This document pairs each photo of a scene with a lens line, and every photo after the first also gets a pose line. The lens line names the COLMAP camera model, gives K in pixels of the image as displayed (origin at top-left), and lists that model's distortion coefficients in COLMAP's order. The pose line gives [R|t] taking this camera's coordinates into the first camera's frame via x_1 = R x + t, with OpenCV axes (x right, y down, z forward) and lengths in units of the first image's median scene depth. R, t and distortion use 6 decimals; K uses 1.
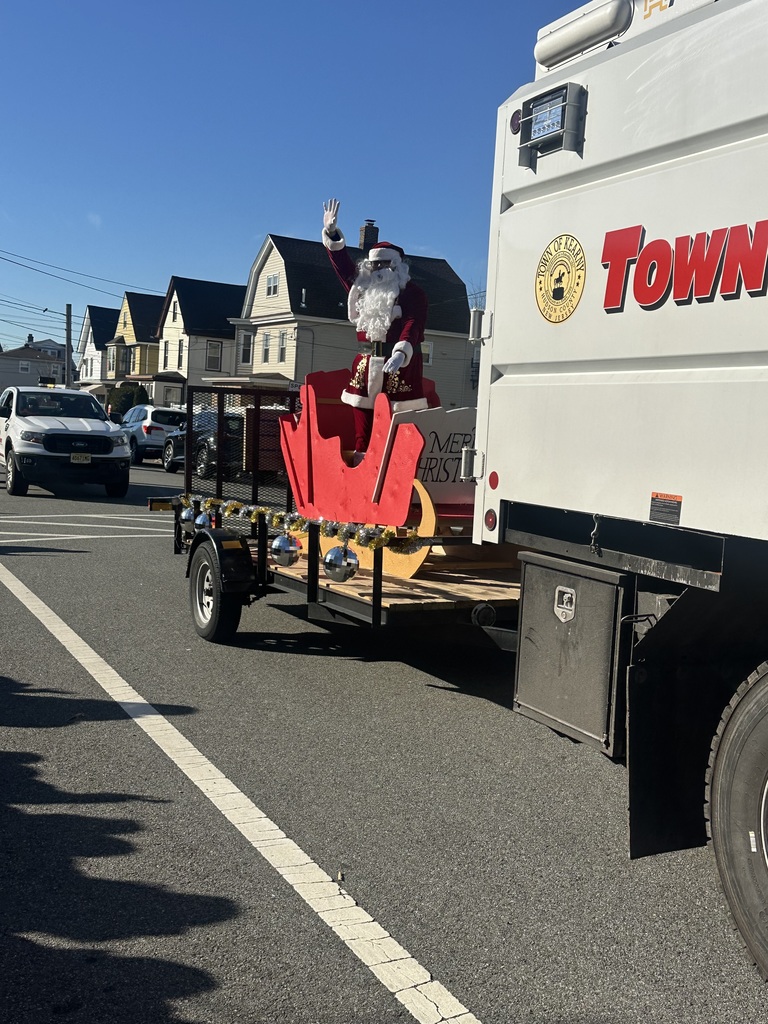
lens RADIAL K [[1161.1, 0, 385.0], [0, 1161.1, 485.1], [0, 0, 1]] dist [0.374194, 0.002070]
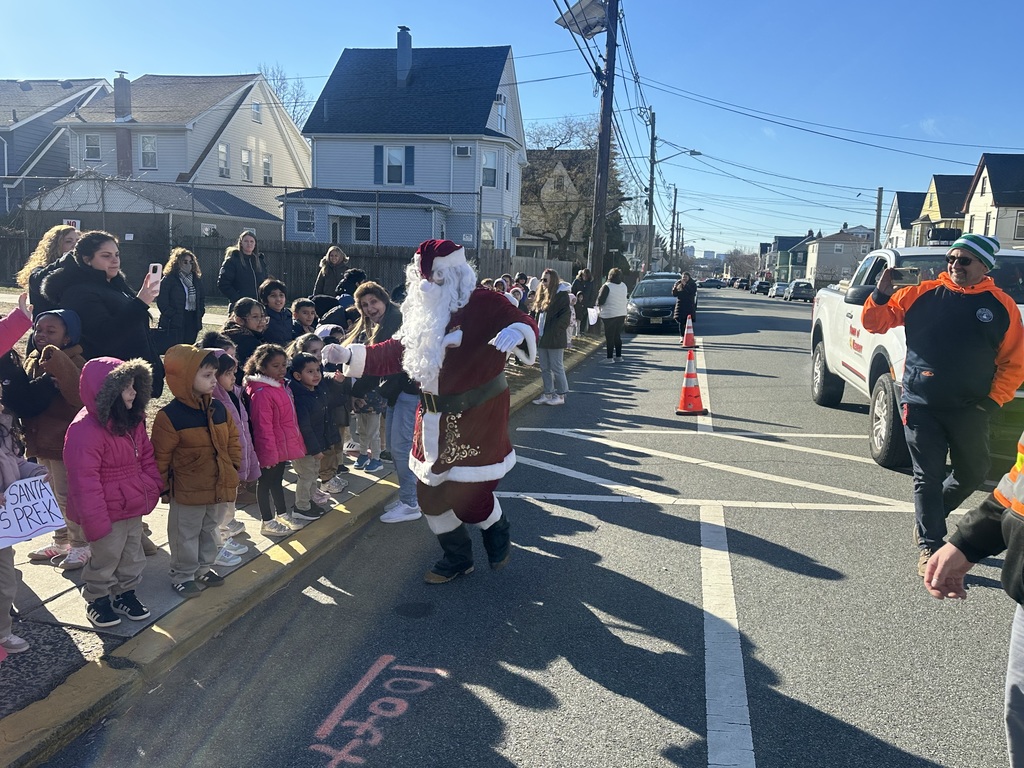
lens RADIAL K [[857.9, 0, 505.8], [0, 857.9, 380.2], [0, 0, 1]] dist [0.075540, -0.002683]
pose [[0.797463, 0.043888, -0.601769, -0.035952], [-0.015412, 0.998507, 0.052399, -0.007010], [0.603171, -0.032512, 0.796949, 0.101536]]
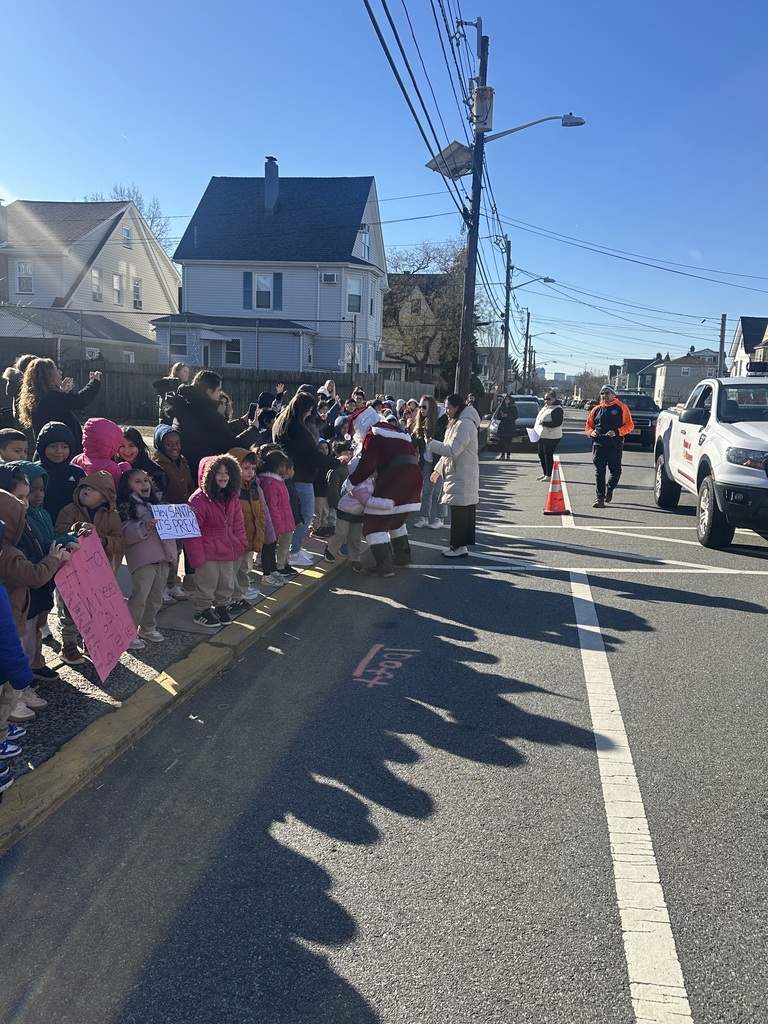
lens RADIAL K [[857.9, 0, 384.0], [0, 857.9, 512.0], [0, 0, 1]] dist [0.075540, -0.002683]
pose [[0.815691, 0.049857, -0.576336, -0.030034], [-0.015857, 0.997832, 0.063876, -0.006021], [0.578271, -0.042964, 0.814713, 0.085028]]
